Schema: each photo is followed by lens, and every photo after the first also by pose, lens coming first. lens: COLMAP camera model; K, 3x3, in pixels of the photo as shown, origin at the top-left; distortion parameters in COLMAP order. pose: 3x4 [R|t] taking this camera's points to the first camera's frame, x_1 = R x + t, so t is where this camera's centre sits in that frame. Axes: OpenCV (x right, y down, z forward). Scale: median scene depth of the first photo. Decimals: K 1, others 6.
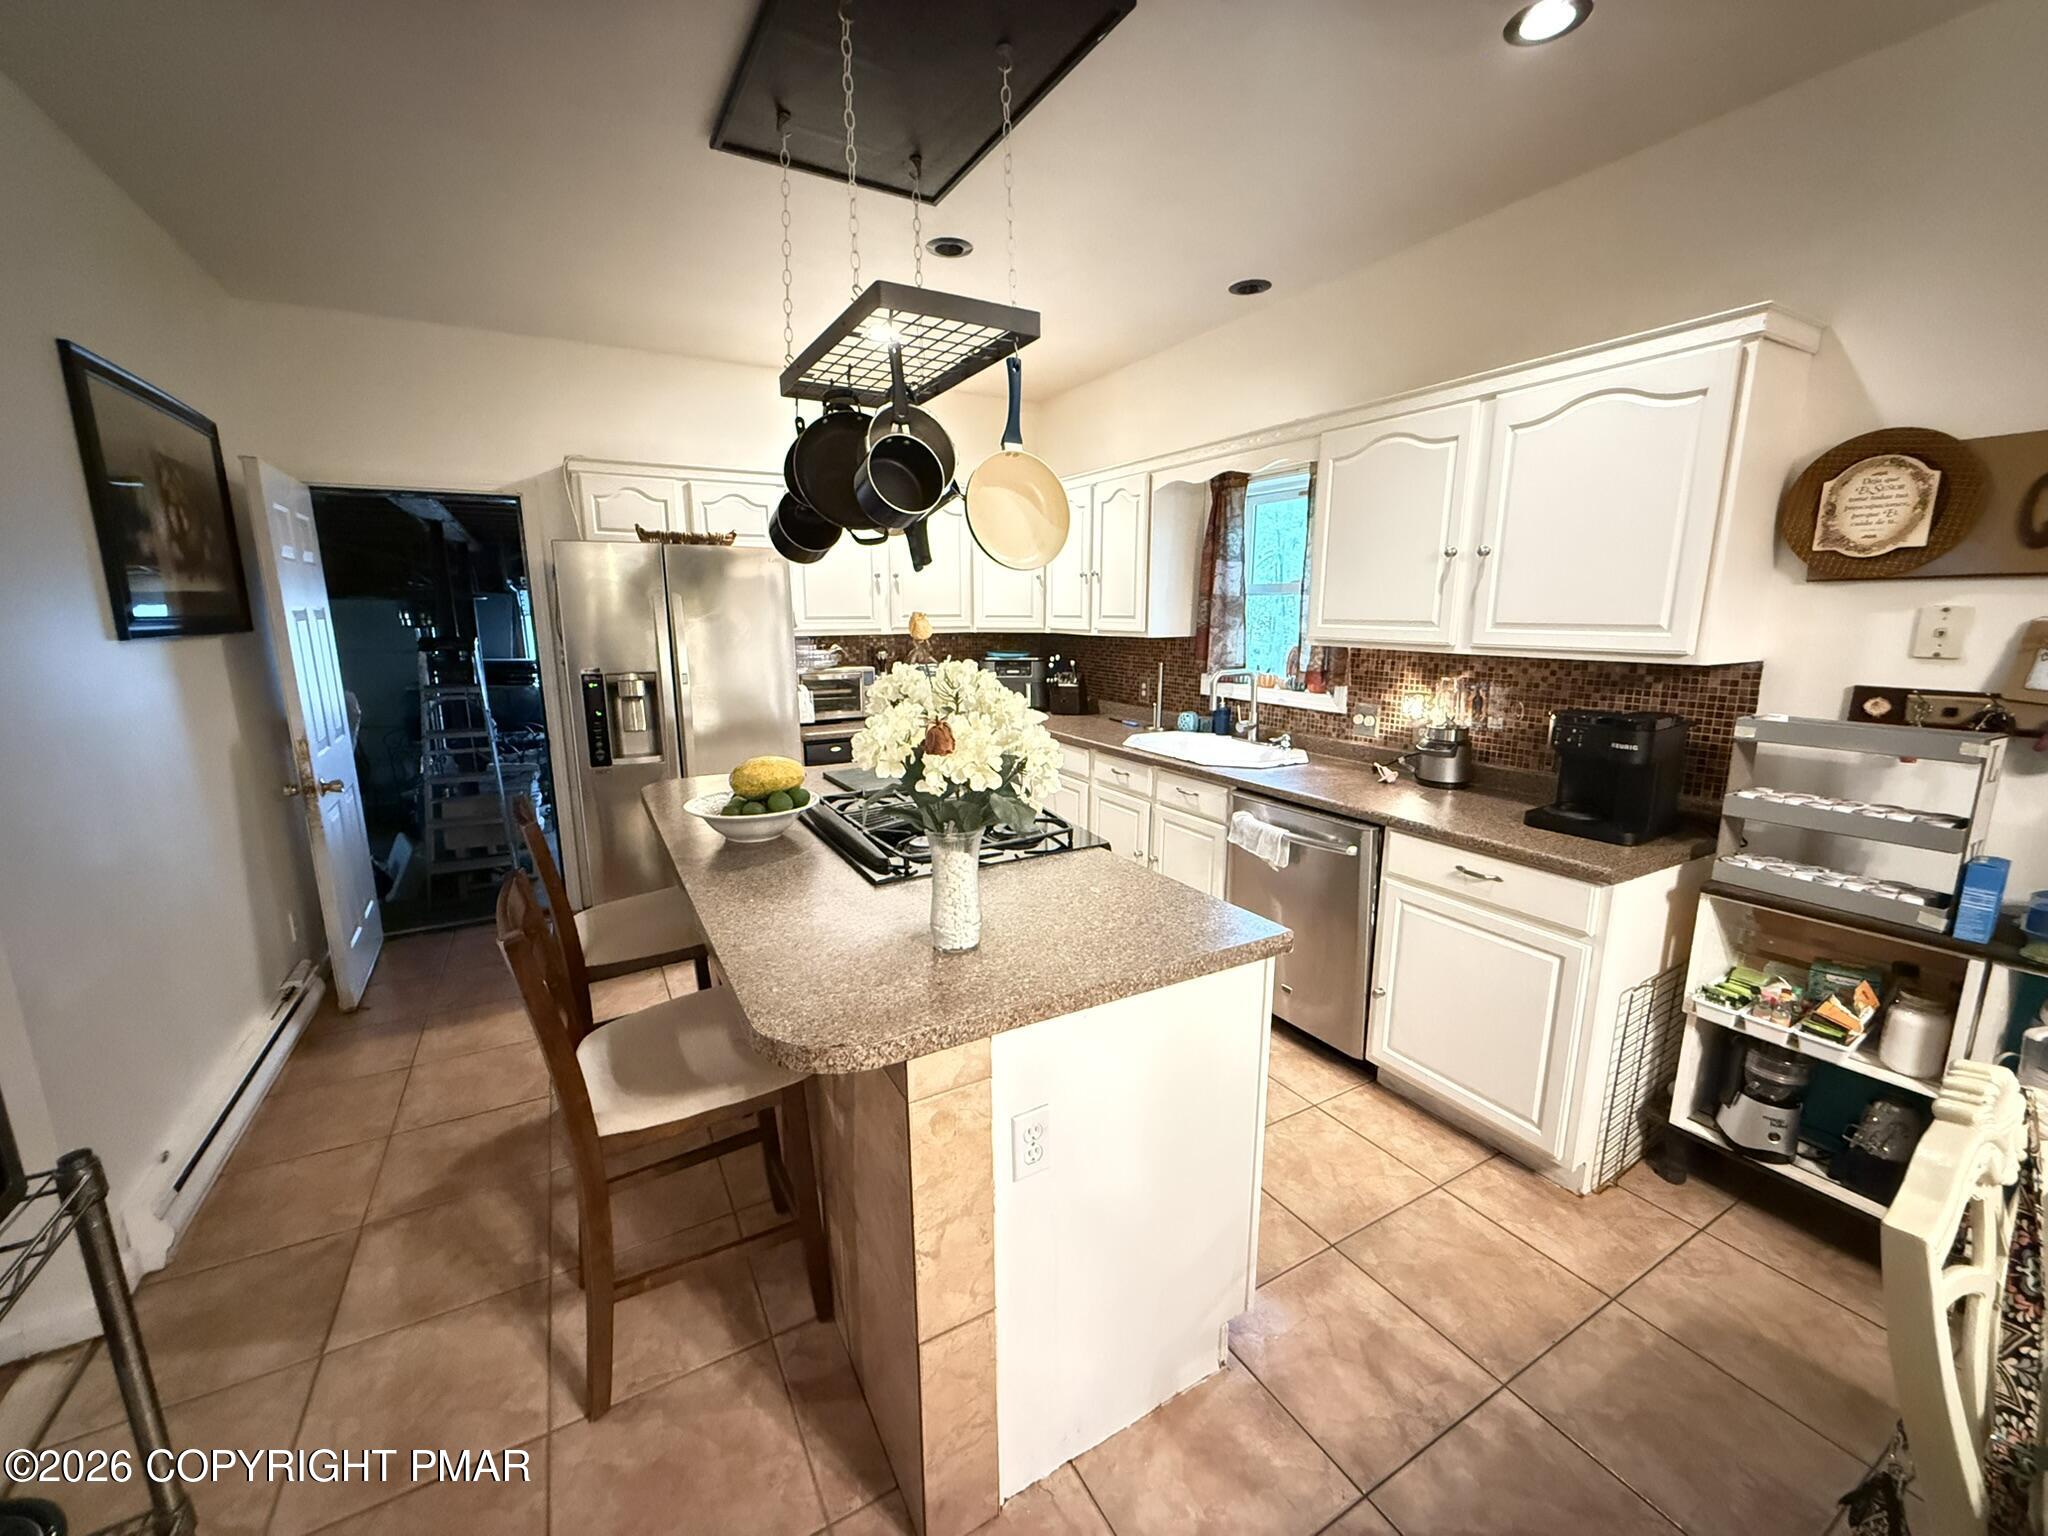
lens RADIAL K [[813.1, 0, 1015.7], [0, 813.1, 771.8], [0, 0, 1]] dist [0.001453, 0.000010]
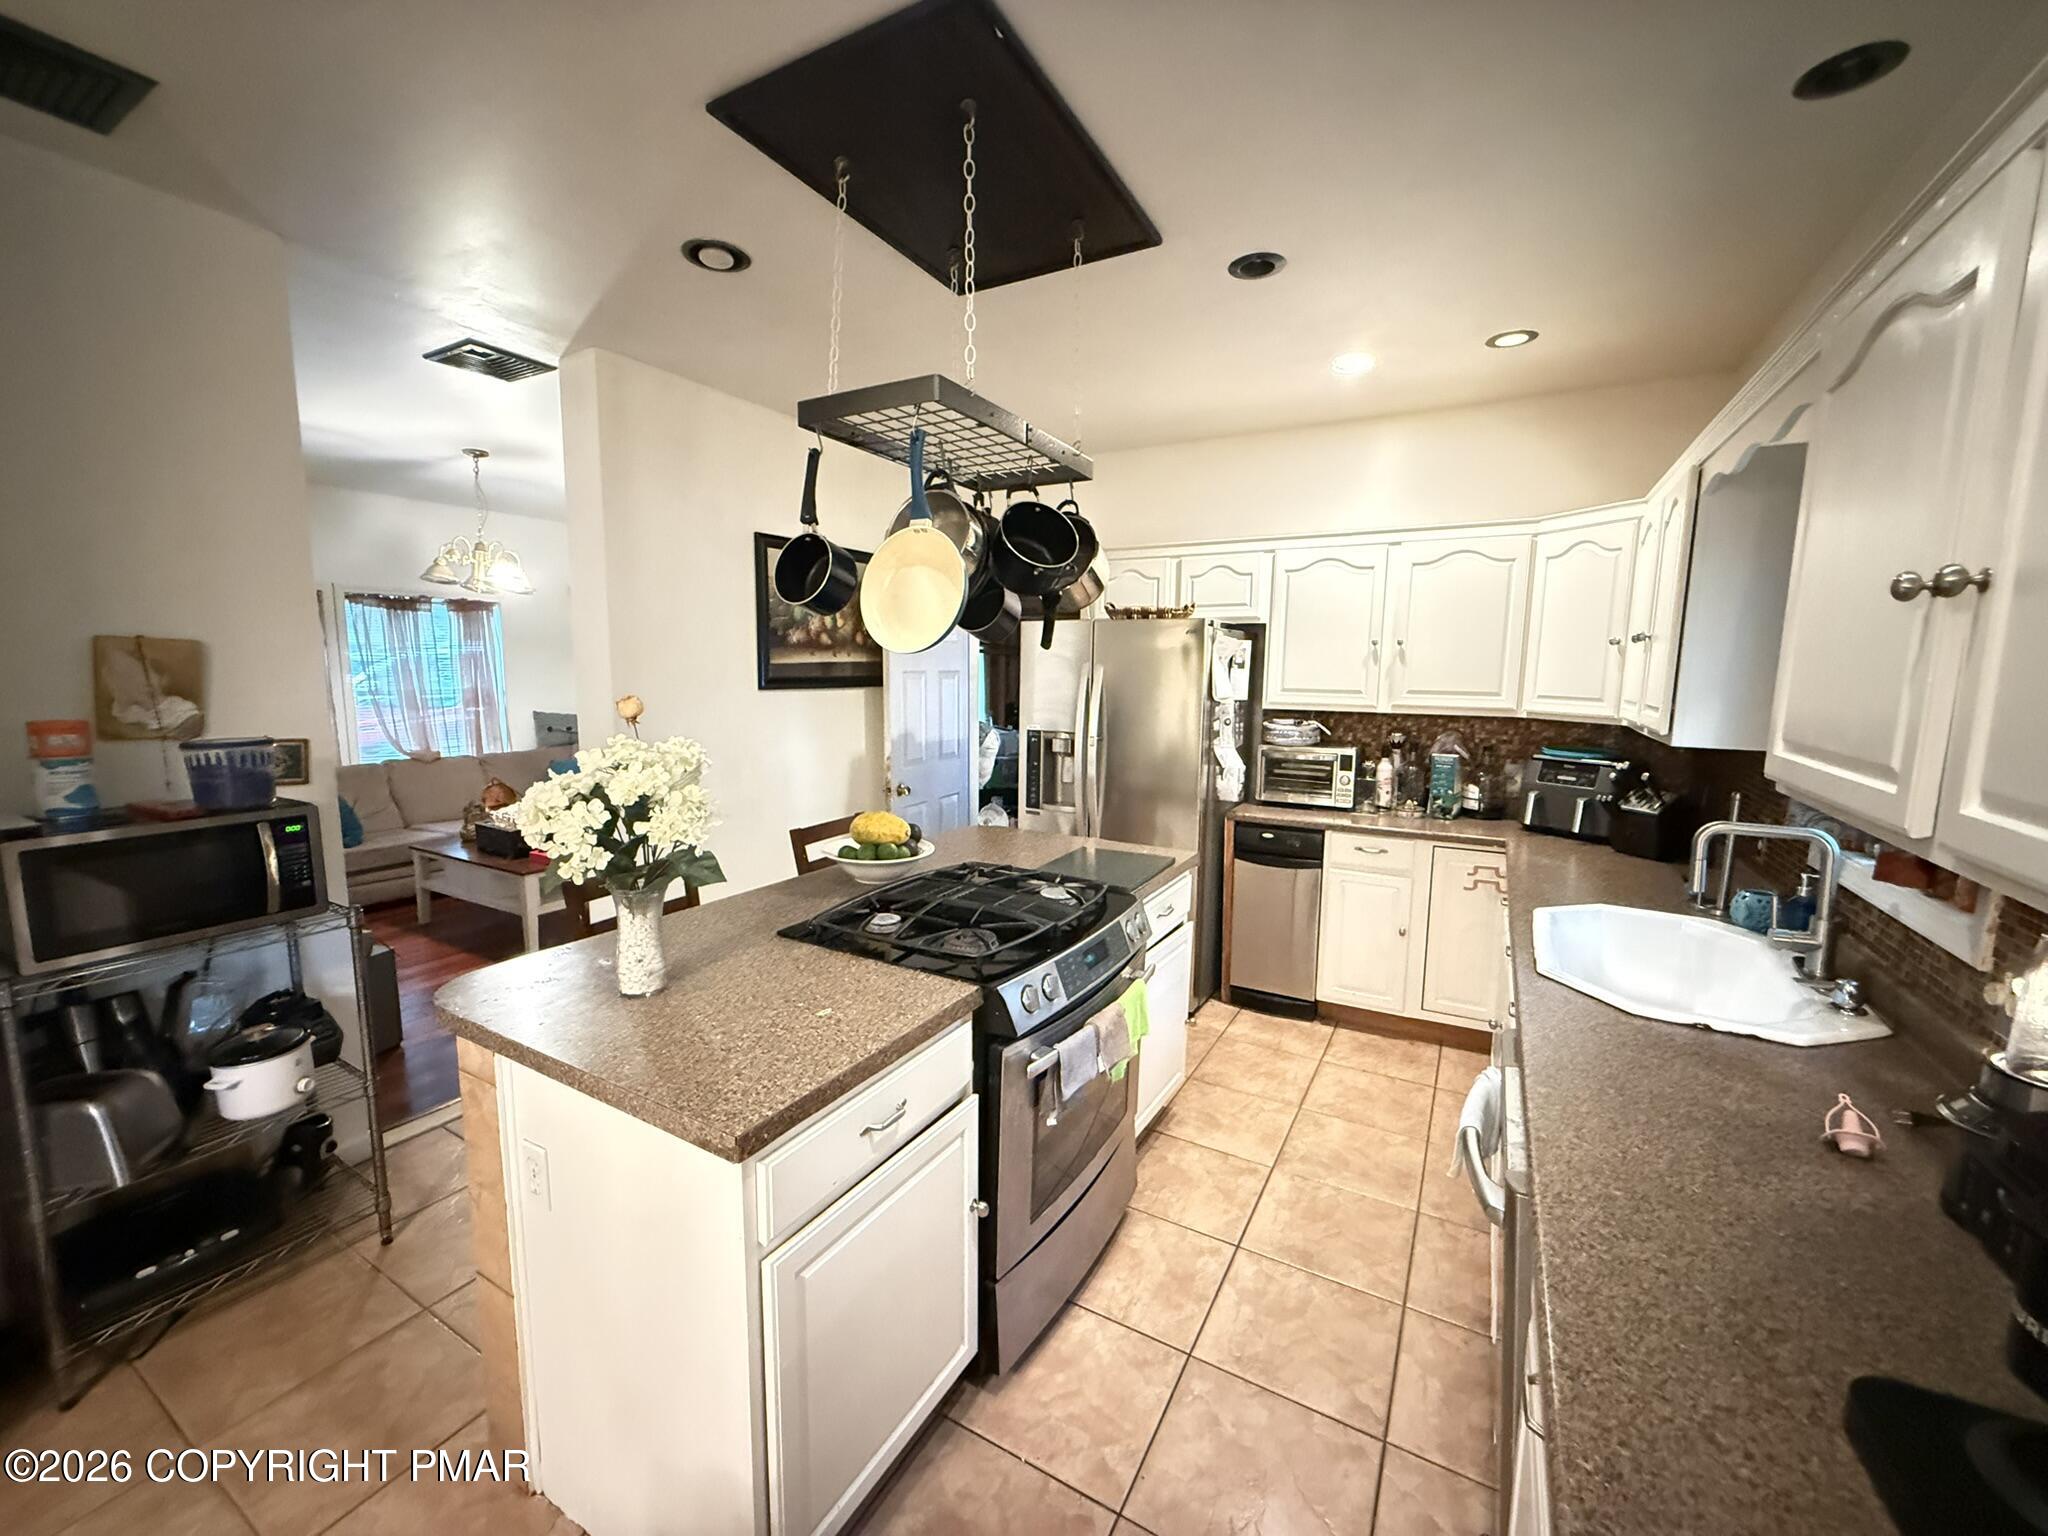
lens RADIAL K [[813.1, 0, 1024.6], [0, 813.1, 765.0], [0, 0, 1]] dist [0.001453, 0.000010]
pose [[0.503790, 0.117157, -0.855844, 0.443120], [-0.184335, 0.982520, 0.025989, -0.085808], [0.843929, 0.144670, 0.516580, 0.330310]]
